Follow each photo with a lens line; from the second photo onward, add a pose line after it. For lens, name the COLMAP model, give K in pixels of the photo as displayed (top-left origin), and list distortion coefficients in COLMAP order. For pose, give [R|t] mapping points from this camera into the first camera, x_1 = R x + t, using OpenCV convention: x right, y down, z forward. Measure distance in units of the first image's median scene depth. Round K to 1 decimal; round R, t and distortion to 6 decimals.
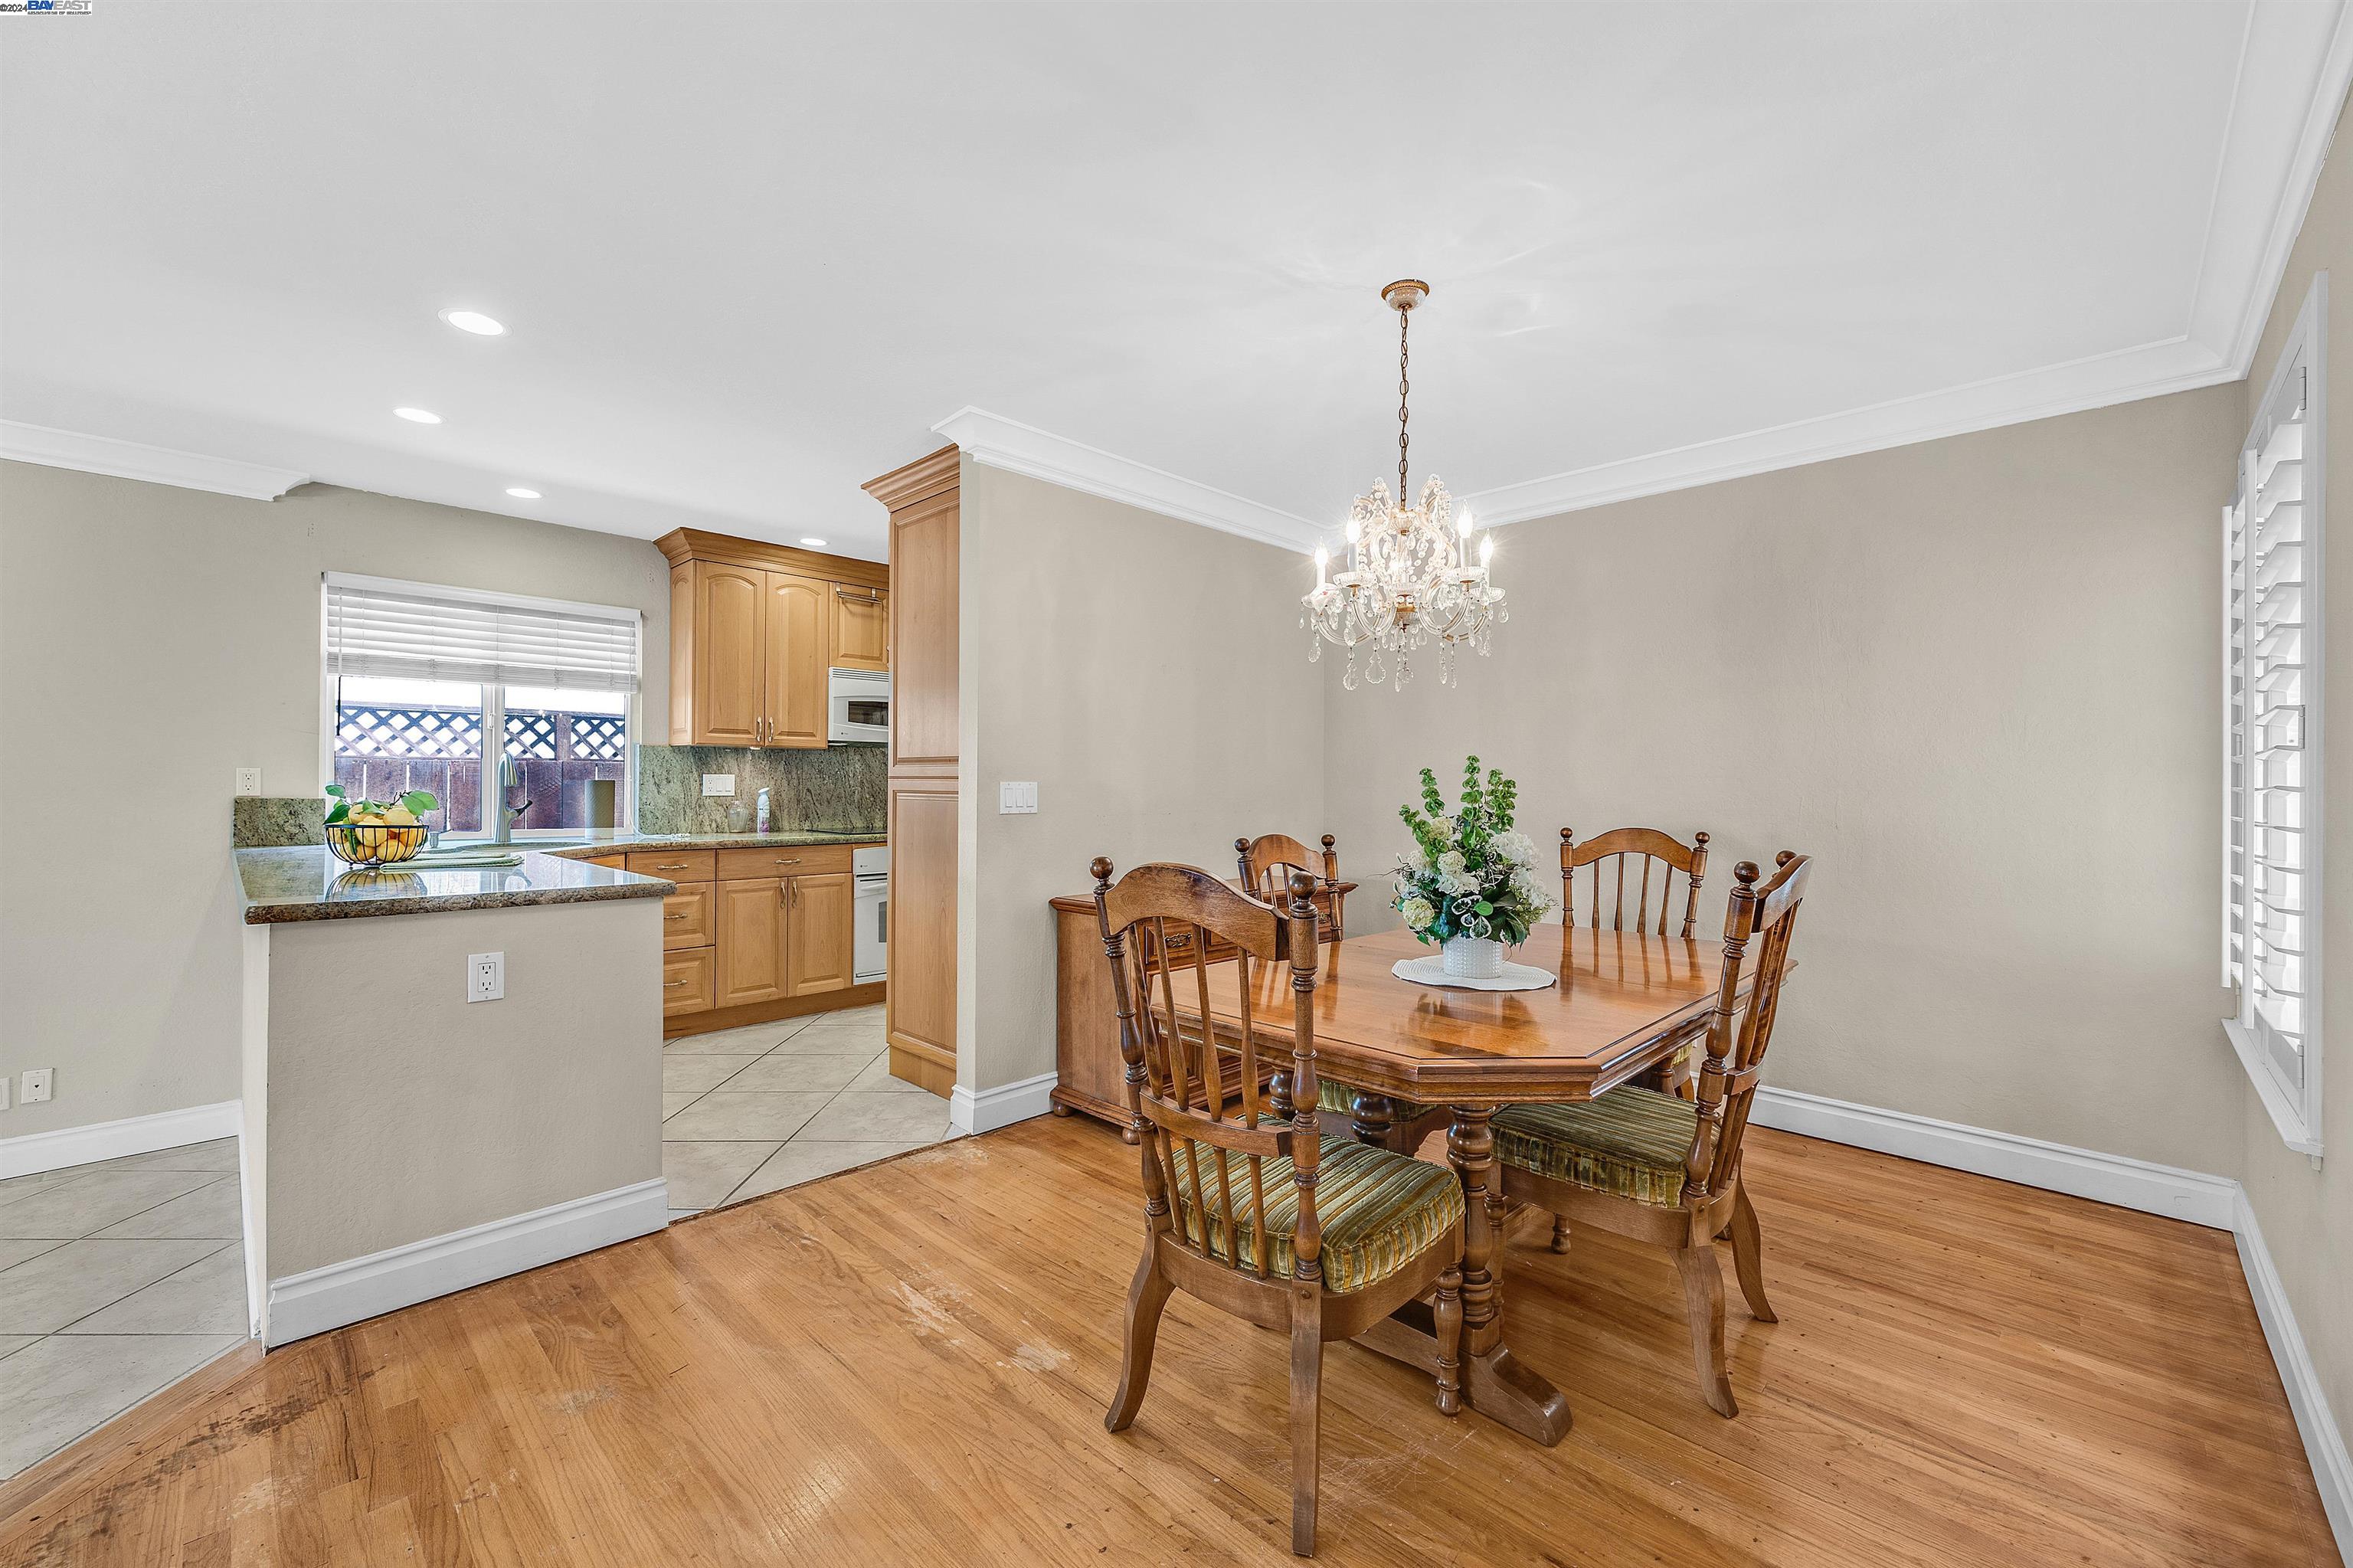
lens RADIAL K [[941.0, 0, 1168.2], [0, 941.0, 777.8], [0, 0, 1]] dist [-0.002760, -0.000686]
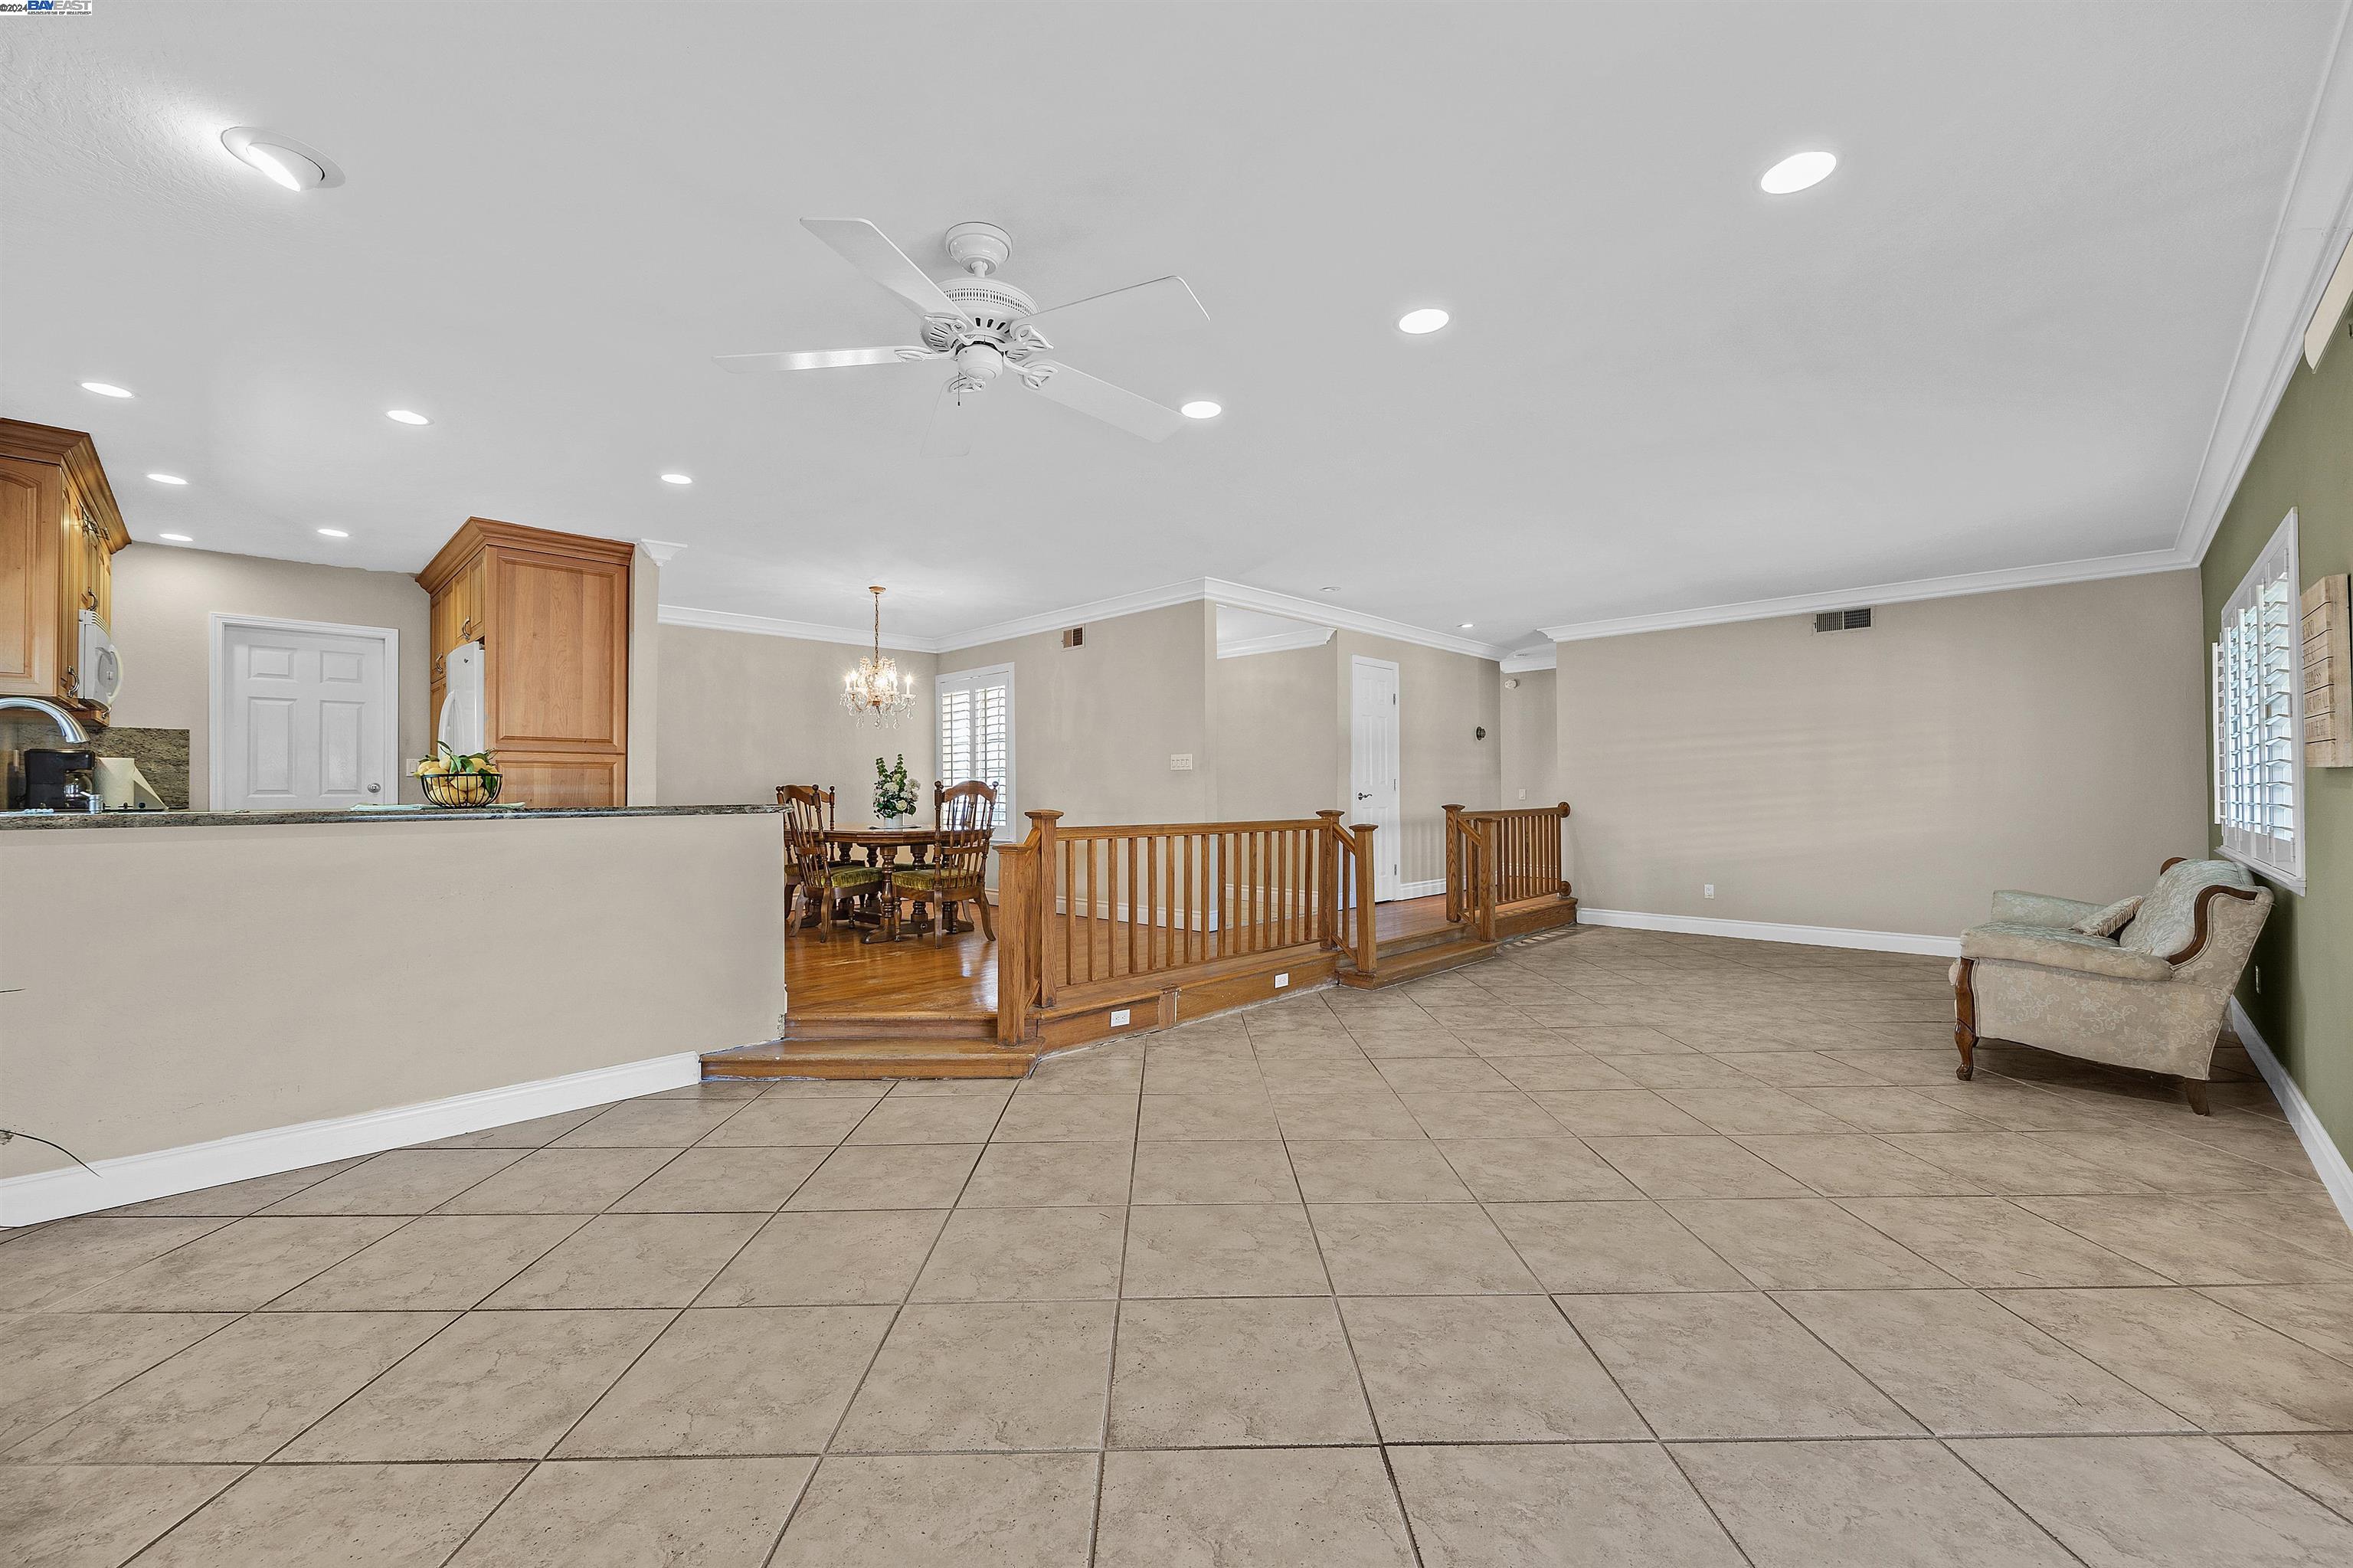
lens RADIAL K [[941.0, 0, 1183.6], [0, 941.0, 782.9], [0, 0, 1]] dist [-0.002760, -0.000686]
pose [[-0.003415, 0.004173, 0.999985, -1.368336], [-0.000400, 0.999991, -0.004175, 0.042571], [-0.999994, -0.000415, -0.003413, 0.044644]]
